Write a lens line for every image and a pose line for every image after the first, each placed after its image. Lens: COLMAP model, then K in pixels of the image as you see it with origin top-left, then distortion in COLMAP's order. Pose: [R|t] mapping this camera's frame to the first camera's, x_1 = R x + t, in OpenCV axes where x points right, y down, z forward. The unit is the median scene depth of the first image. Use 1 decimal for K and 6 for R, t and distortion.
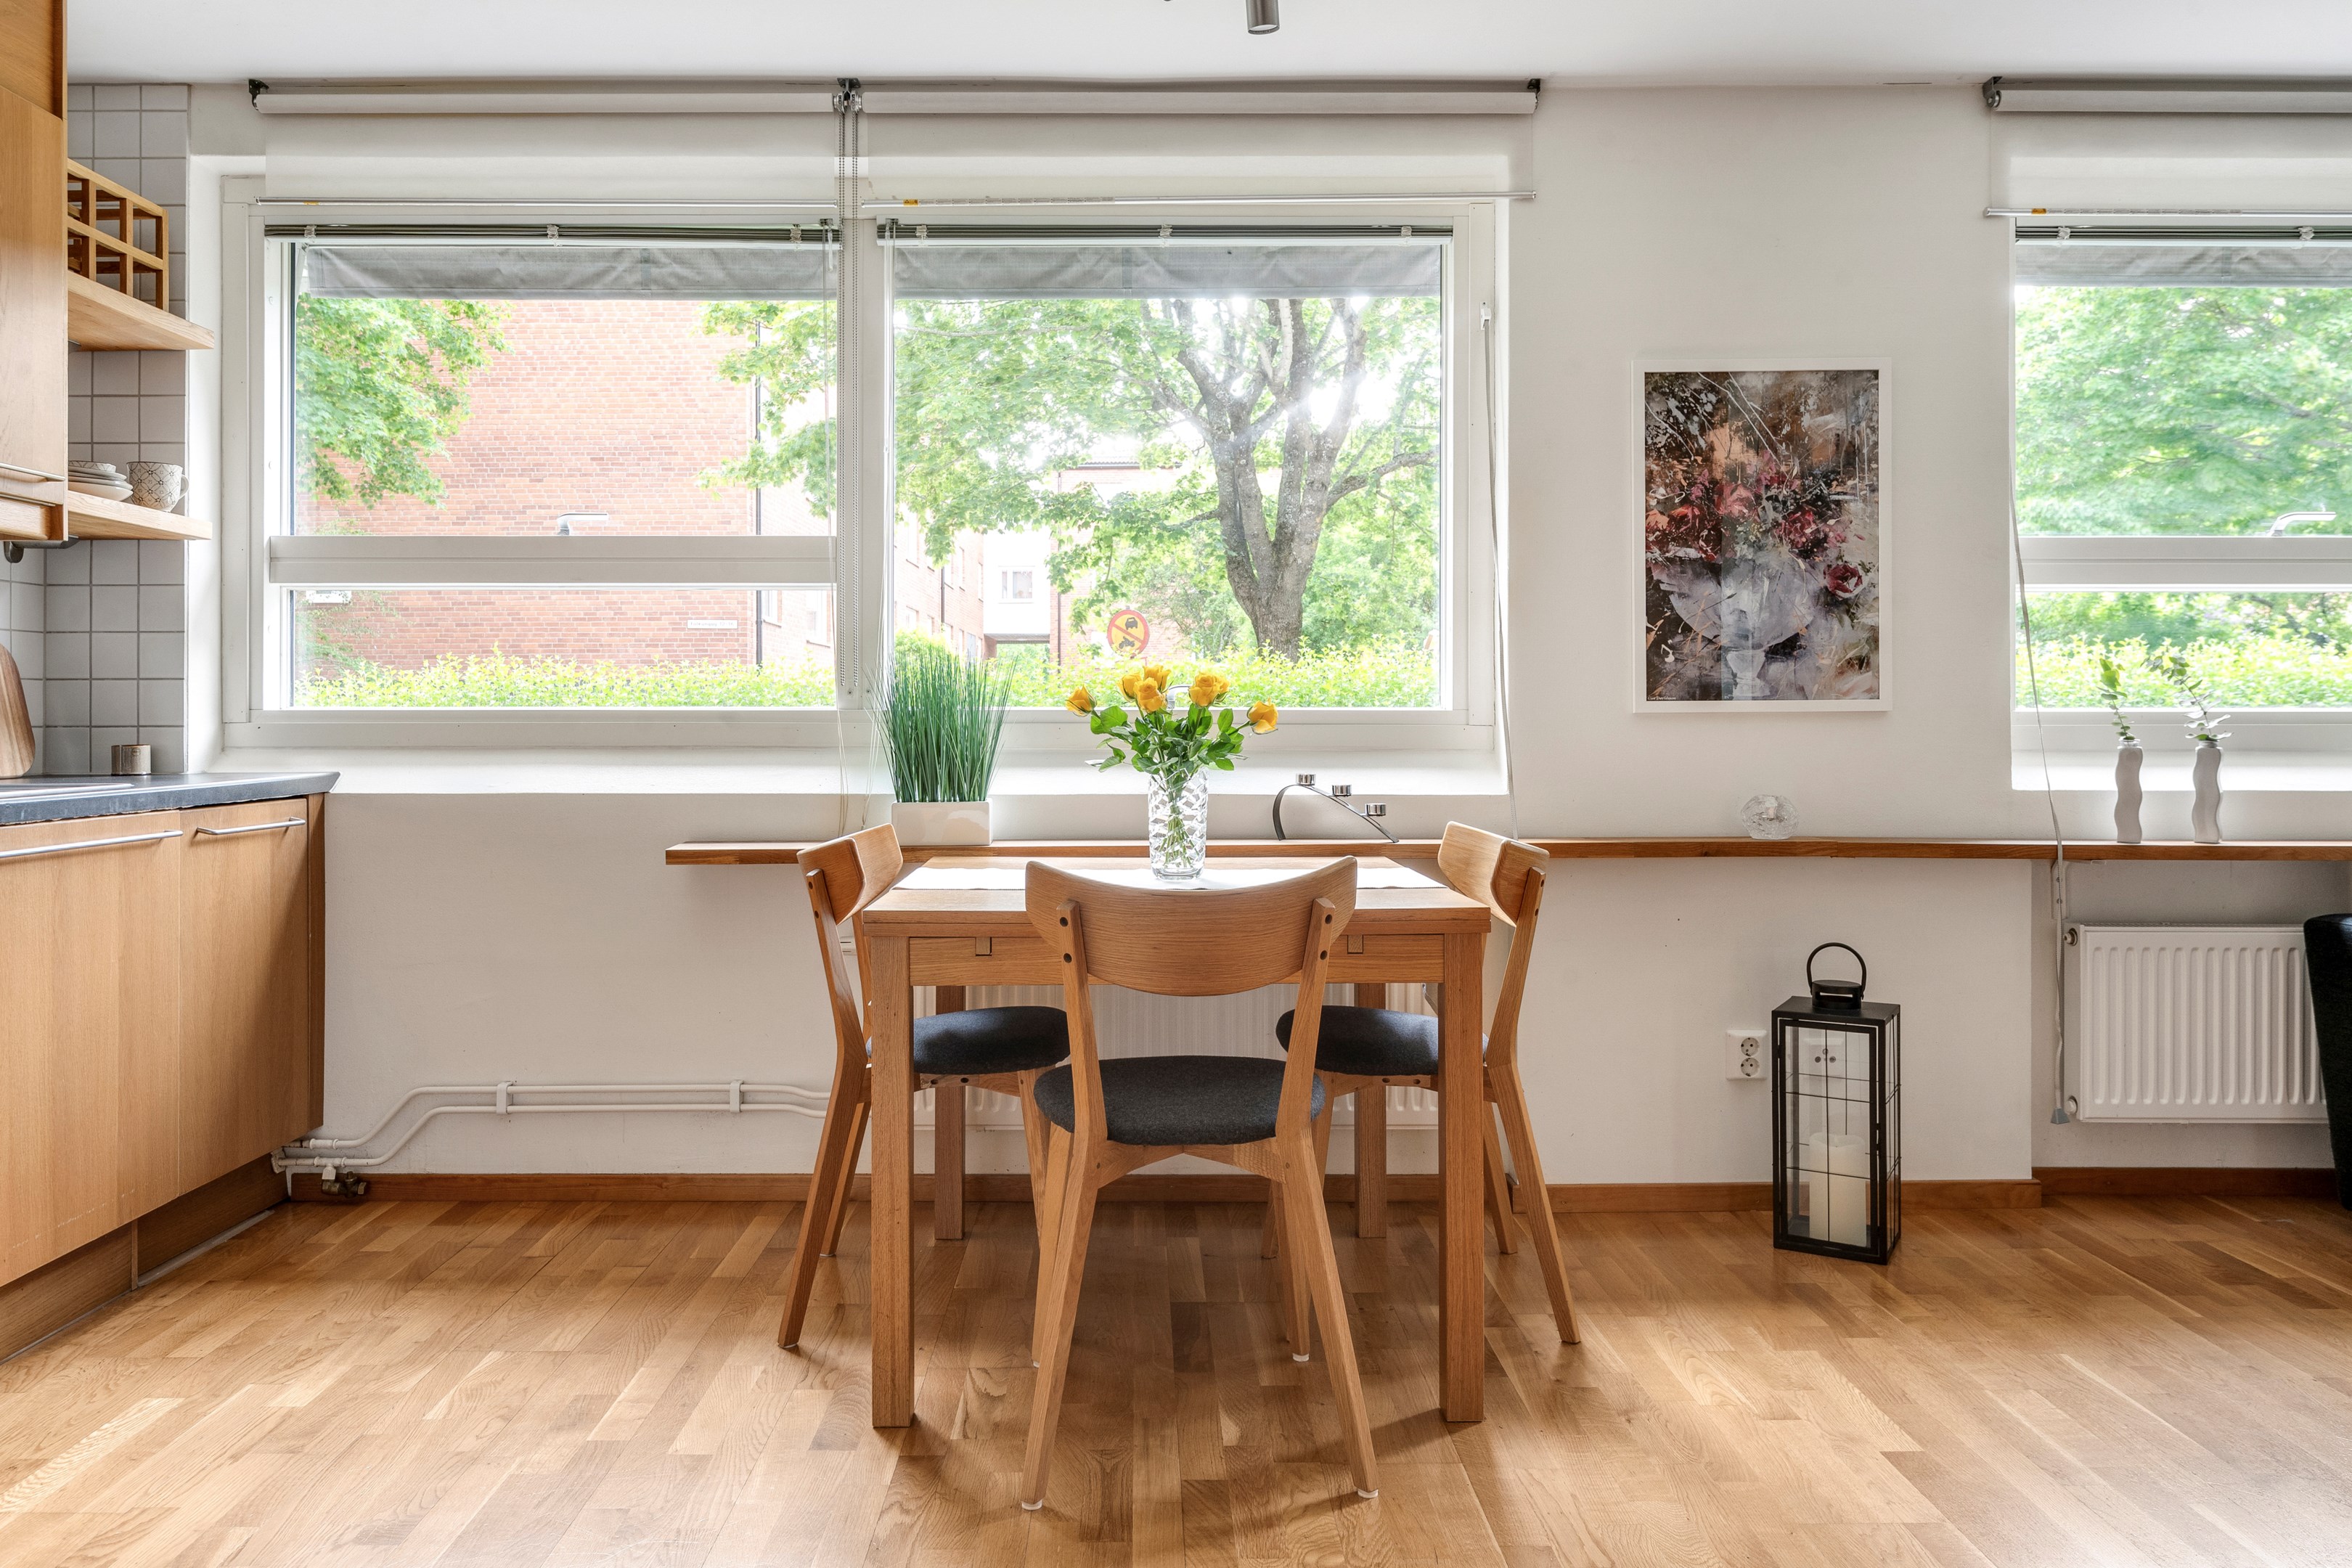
lens RADIAL K [[1598.0, 0, 1145.4], [0, 1598.0, 727.2], [0, 0, 1]] dist [-0.000002, -0.003596]
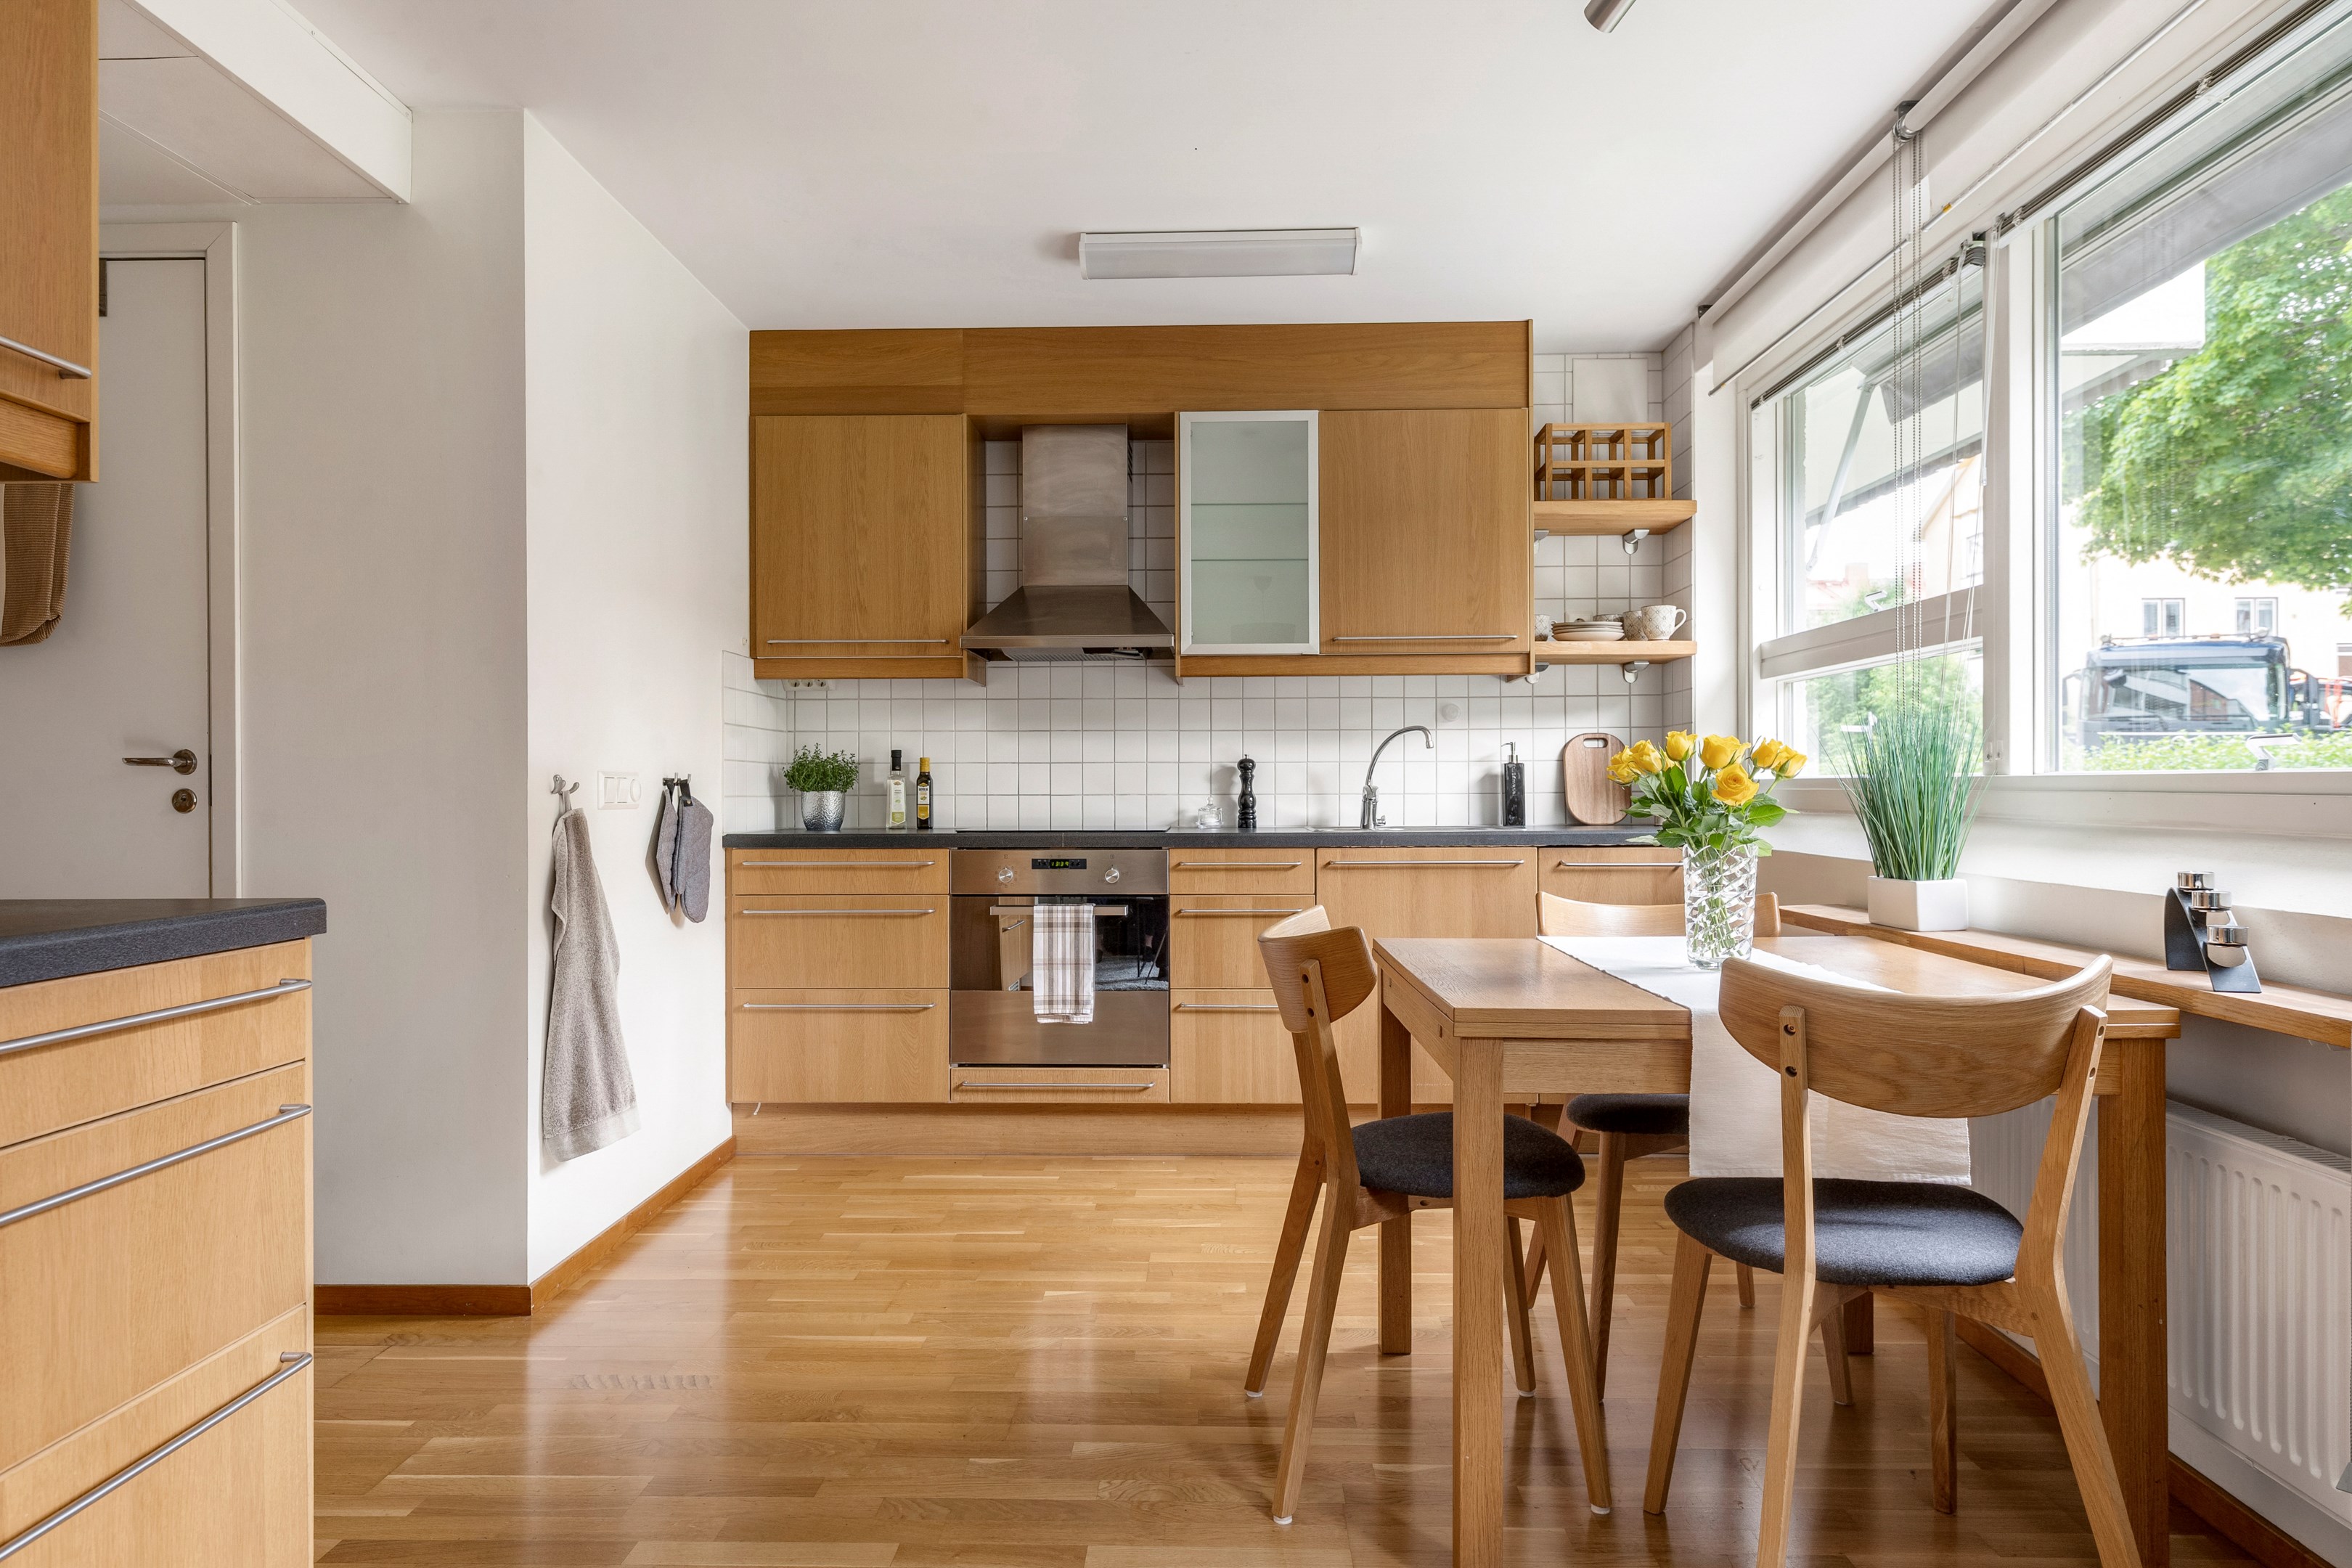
lens RADIAL K [[1530.6, 0, 1175.3], [0, 1530.6, 785.6], [0, 0, 1]] dist [0.006600, -0.005366]
pose [[-0.035442, 0.000196, -0.999372, 0.722561], [0.000572, 1.000000, 0.000176, -0.005983], [0.999372, -0.000566, -0.035442, 0.598778]]
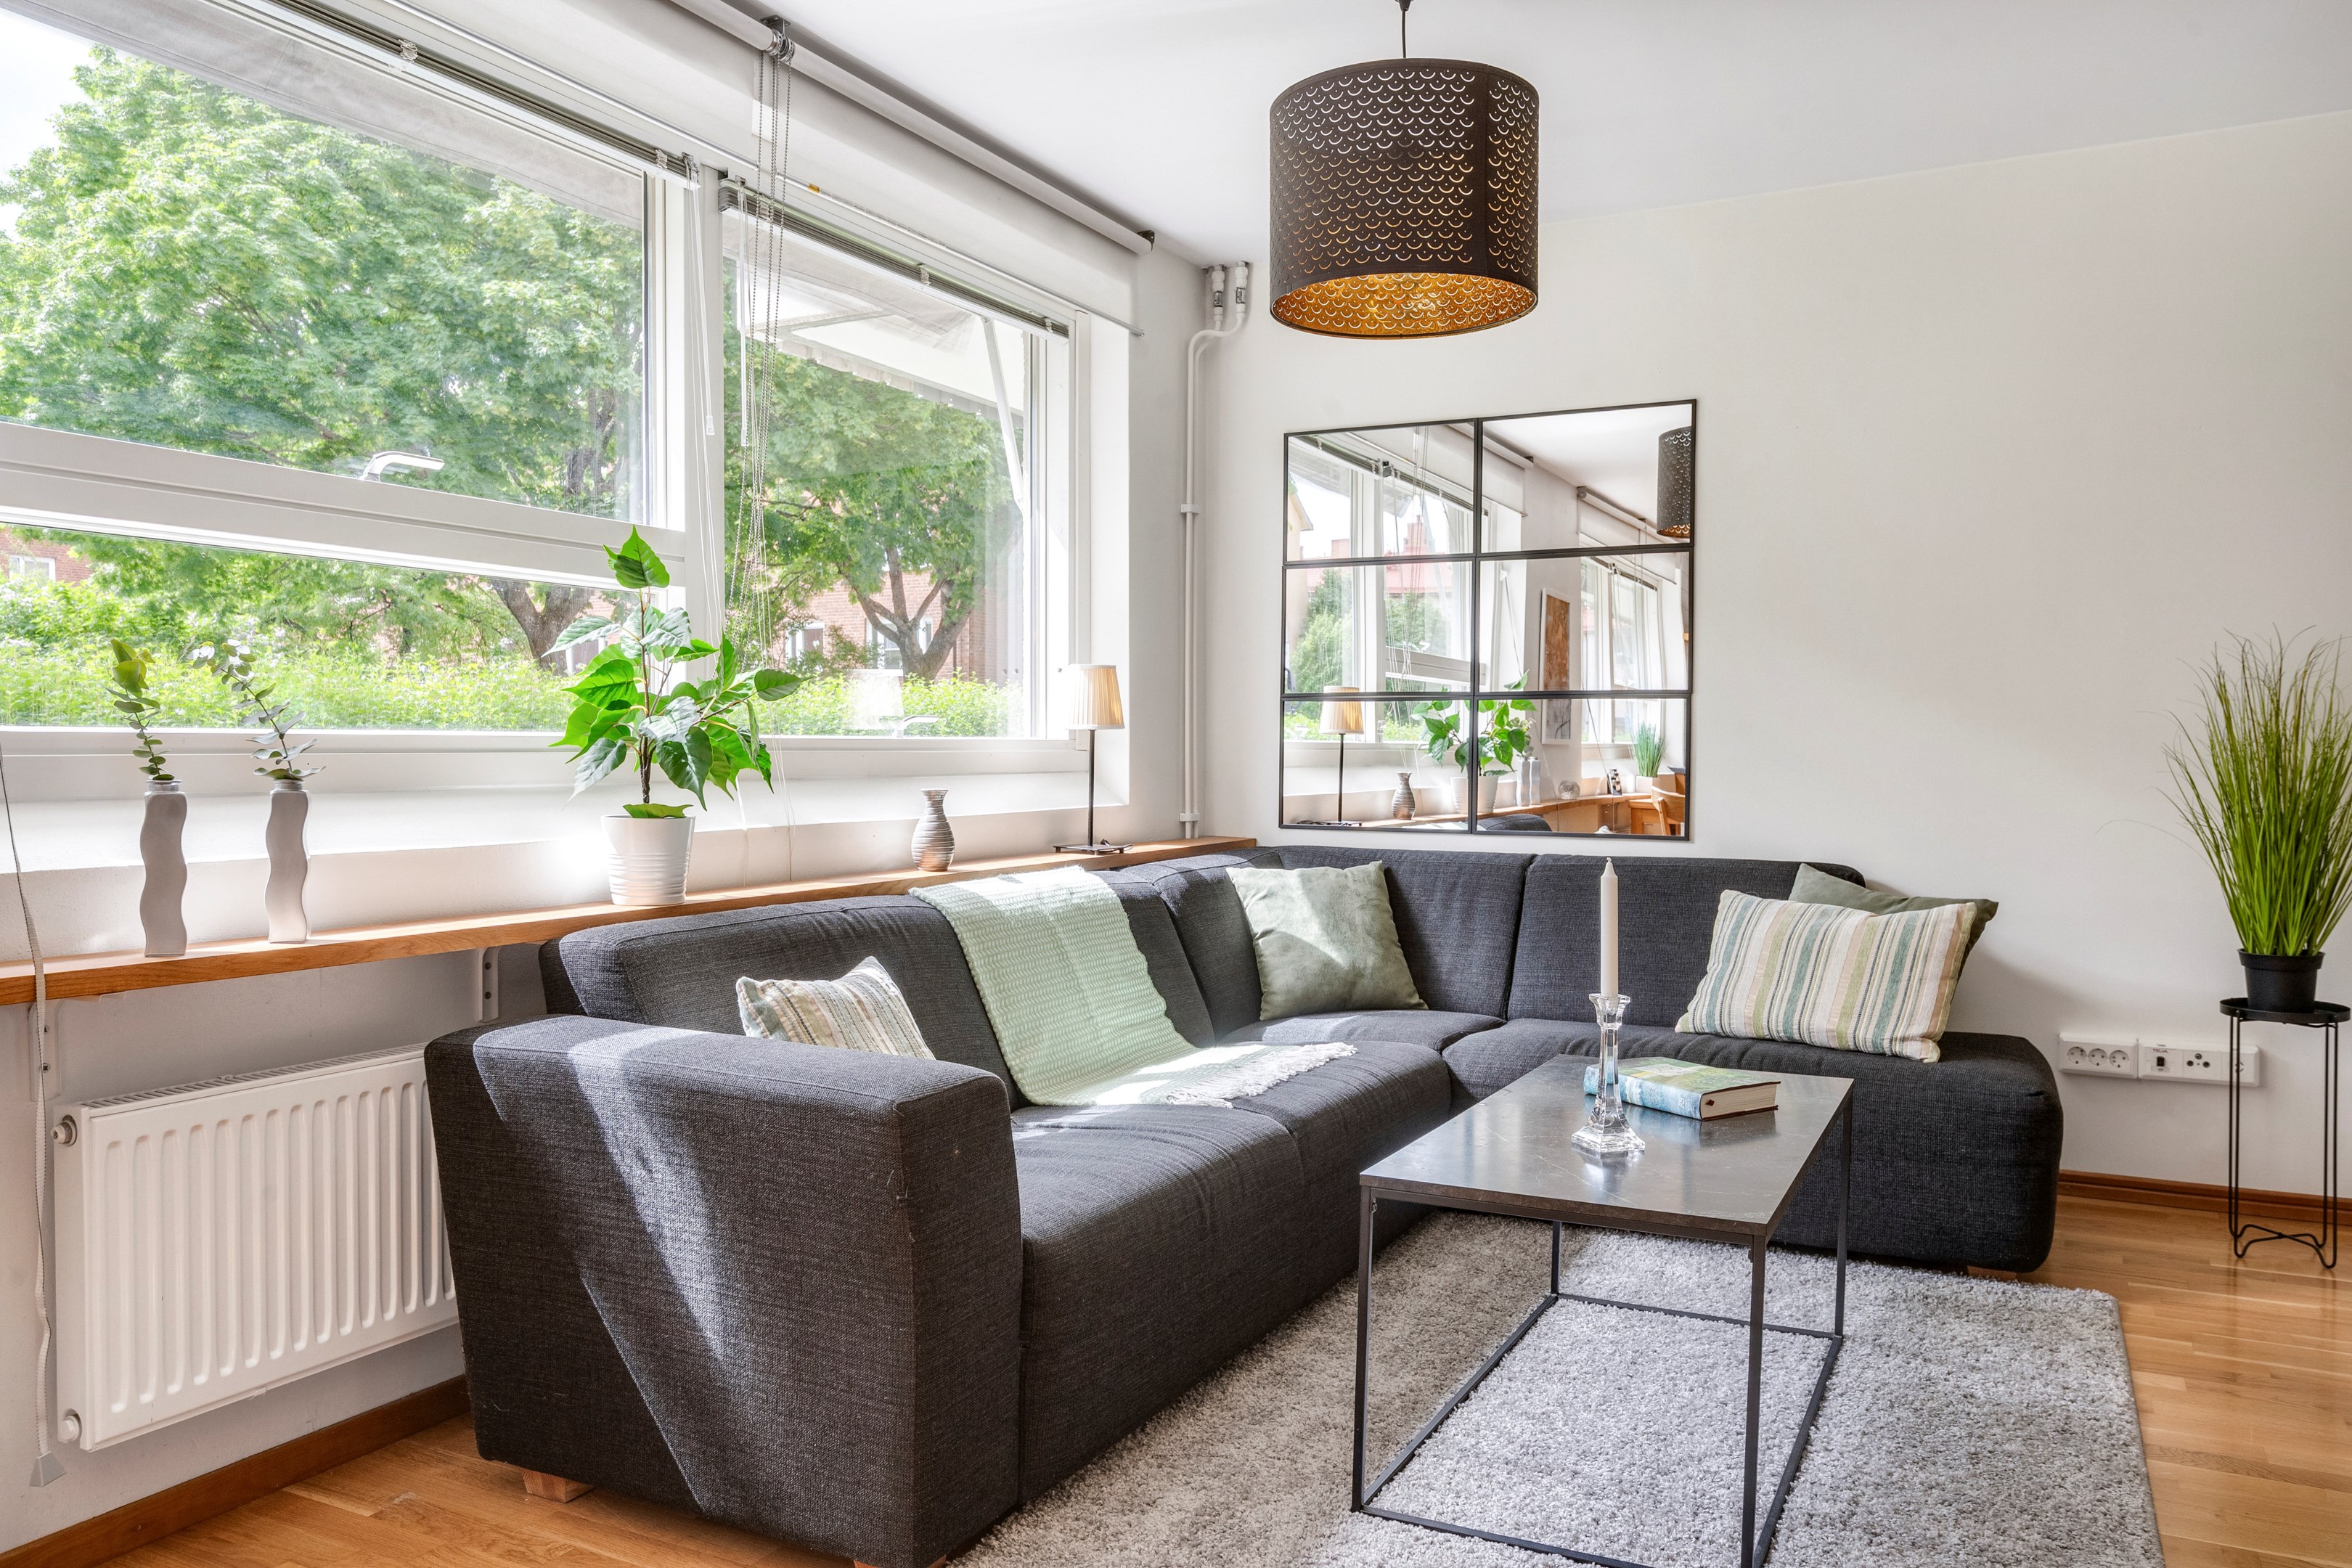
lens RADIAL K [[1682.0, 0, 1180.2], [0, 1682.0, 786.5], [0, 0, 1]] dist [0.000718, -0.004464]
pose [[0.455535, -0.018235, 0.890031, 0.230363], [0.001096, 0.999801, 0.019923, -0.001638], [-0.890217, -0.008100, 0.455465, 0.375542]]
